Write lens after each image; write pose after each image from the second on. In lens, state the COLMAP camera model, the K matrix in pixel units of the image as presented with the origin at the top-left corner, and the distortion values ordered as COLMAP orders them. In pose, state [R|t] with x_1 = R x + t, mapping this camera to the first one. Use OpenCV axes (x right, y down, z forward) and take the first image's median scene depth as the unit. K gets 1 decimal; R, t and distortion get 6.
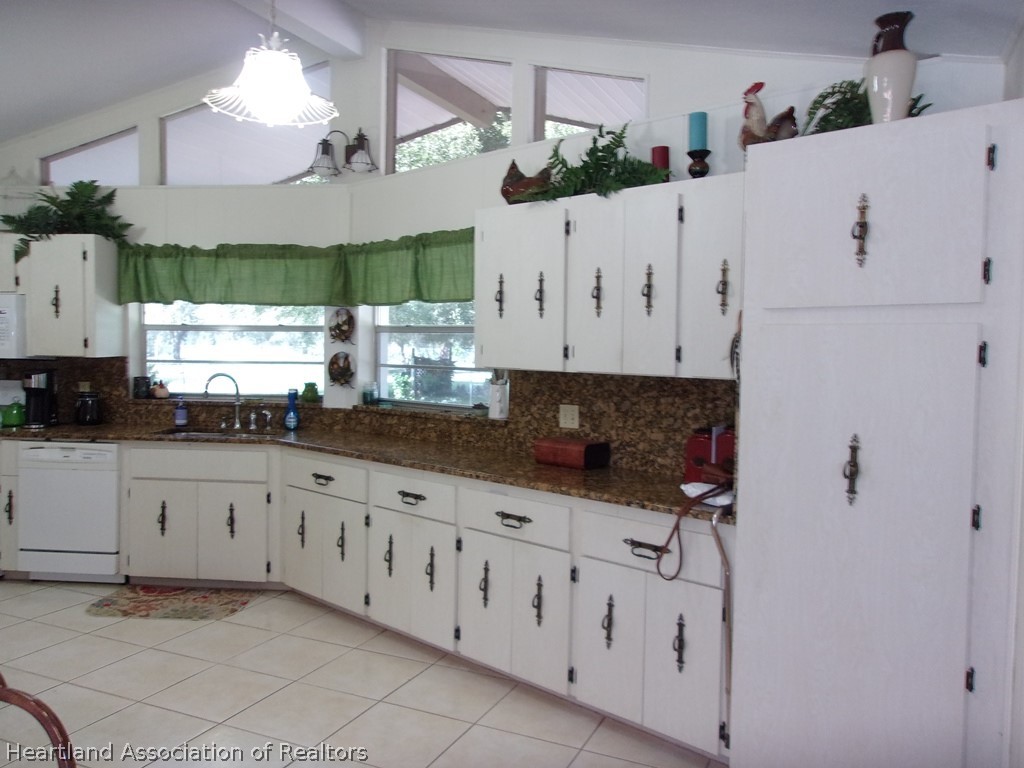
lens RADIAL K [[807.7, 0, 508.9], [0, 807.7, 380.0], [0, 0, 1]] dist [-0.006717, 0.021898]
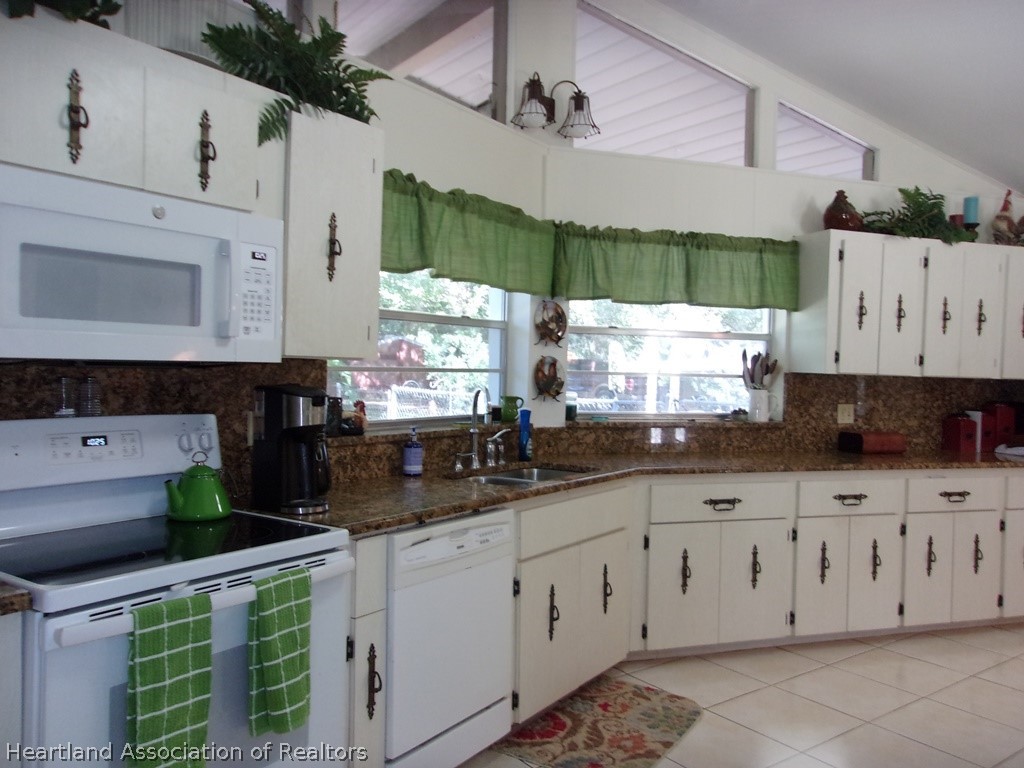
lens RADIAL K [[807.7, 0, 517.3], [0, 807.7, 377.9], [0, 0, 1]] dist [-0.006717, 0.021898]
pose [[0.479316, -0.015306, 0.877509, -1.208102], [0.020015, 0.999779, 0.006506, -0.025429], [-0.877414, 0.014445, 0.479516, 0.856349]]
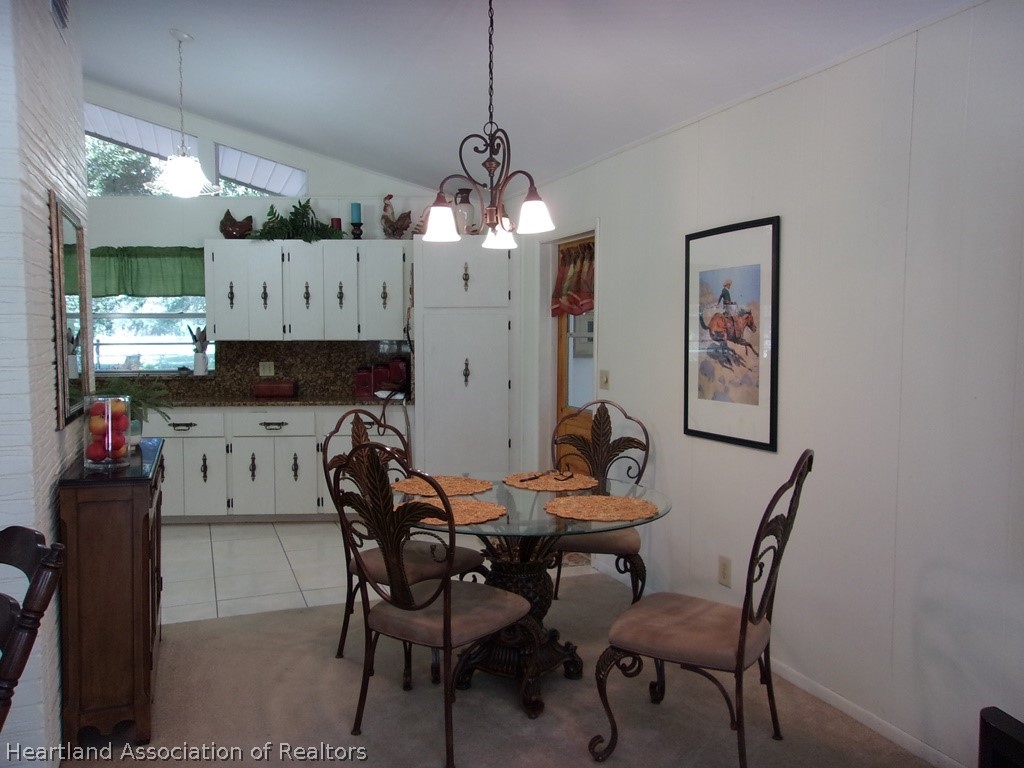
lens RADIAL K [[807.7, 0, 506.6], [0, 807.7, 376.4], [0, 0, 1]] dist [-0.006717, 0.021898]
pose [[0.700686, -0.059338, 0.710998, -0.756191], [0.045328, 0.998225, 0.038639, 0.019306], [-0.712029, 0.005155, 0.702131, -0.504072]]
